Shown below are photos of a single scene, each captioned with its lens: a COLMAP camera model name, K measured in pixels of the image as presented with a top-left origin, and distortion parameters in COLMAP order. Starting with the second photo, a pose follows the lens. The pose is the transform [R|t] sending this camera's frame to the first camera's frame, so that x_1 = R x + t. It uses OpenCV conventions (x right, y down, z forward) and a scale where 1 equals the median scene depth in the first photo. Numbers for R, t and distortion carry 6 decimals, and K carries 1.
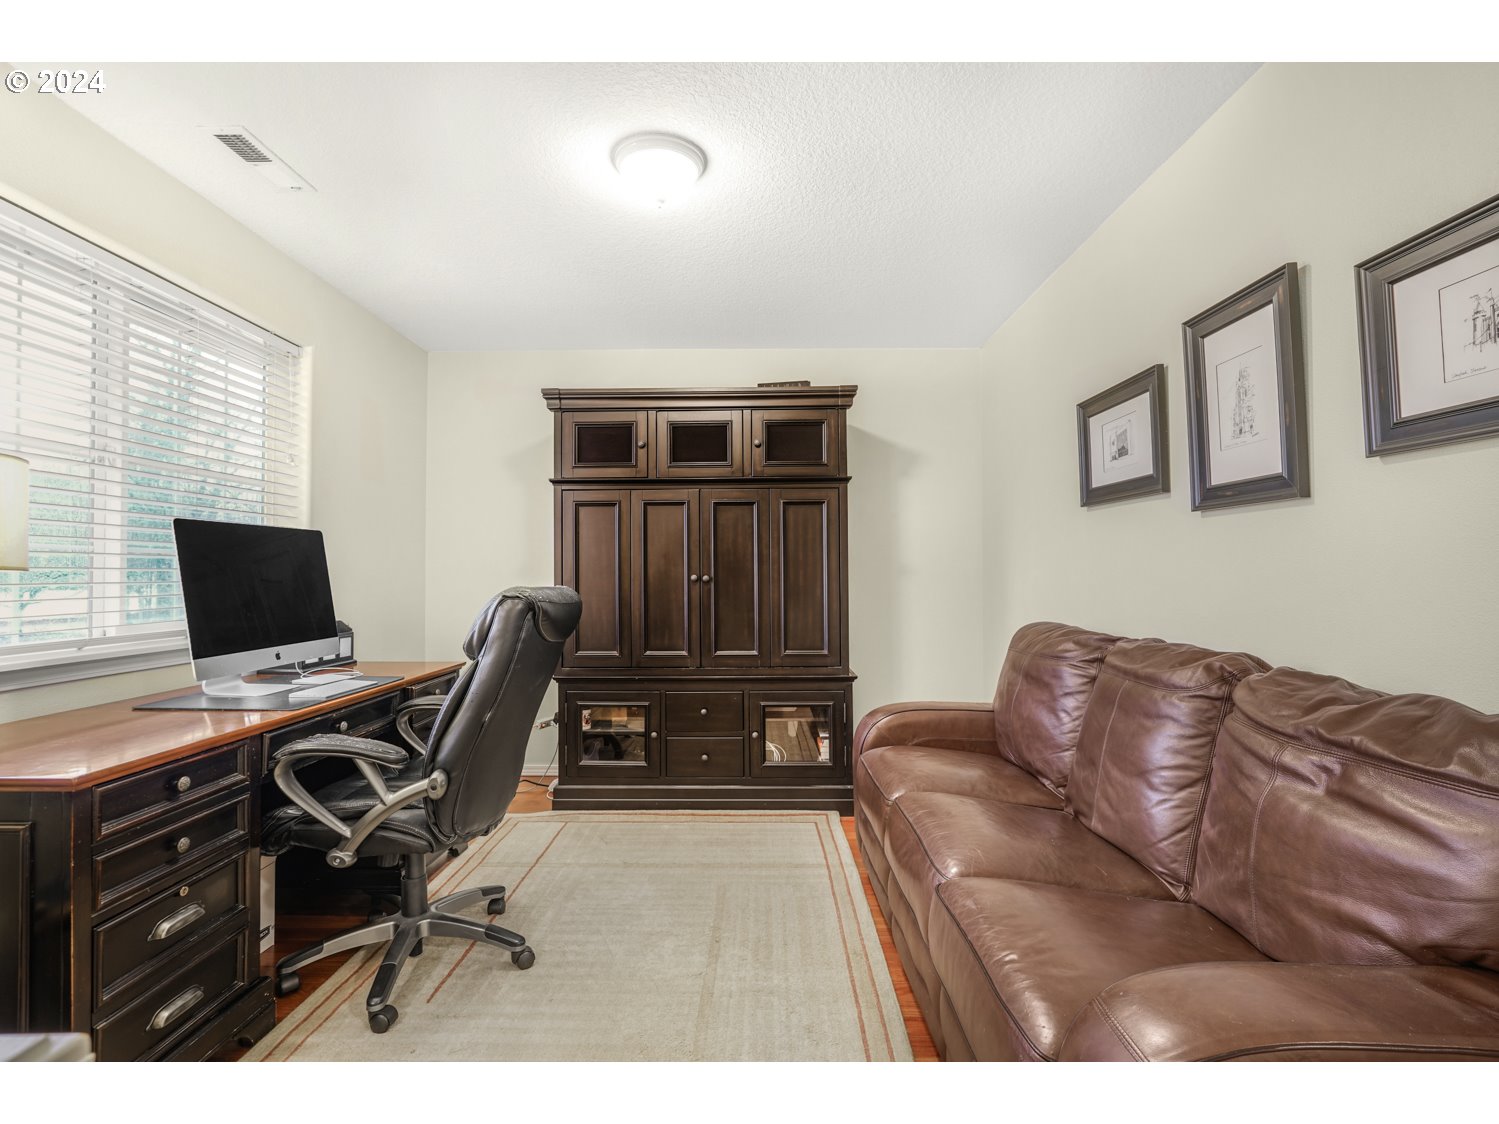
lens RADIAL K [[706.6, 0, 743.6], [0, 706.6, 563.9], [0, 0, 1]] dist [-0.015553, 0.011610]
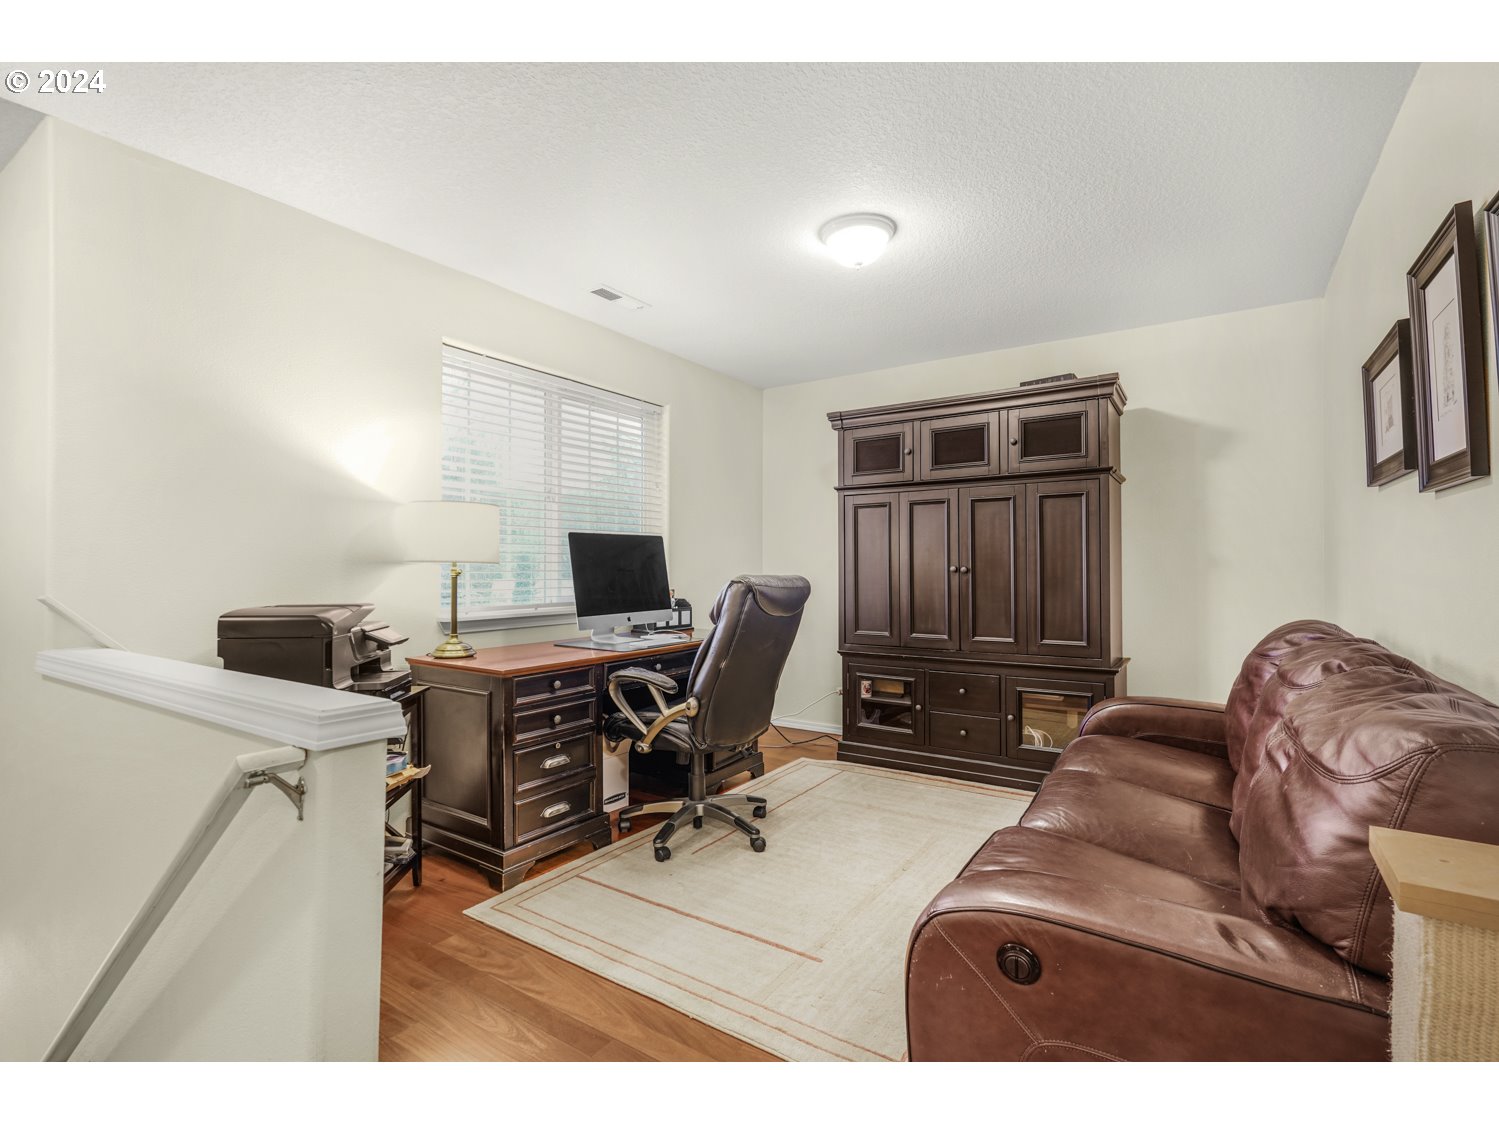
lens RADIAL K [[706.6, 0, 743.6], [0, 706.6, 563.9], [0, 0, 1]] dist [-0.015553, 0.011610]
pose [[0.837788, -0.000635, -0.545995, 0.307095], [0.007202, 0.999925, 0.009888, -0.001896], [0.545948, -0.012217, 0.837730, -0.121105]]
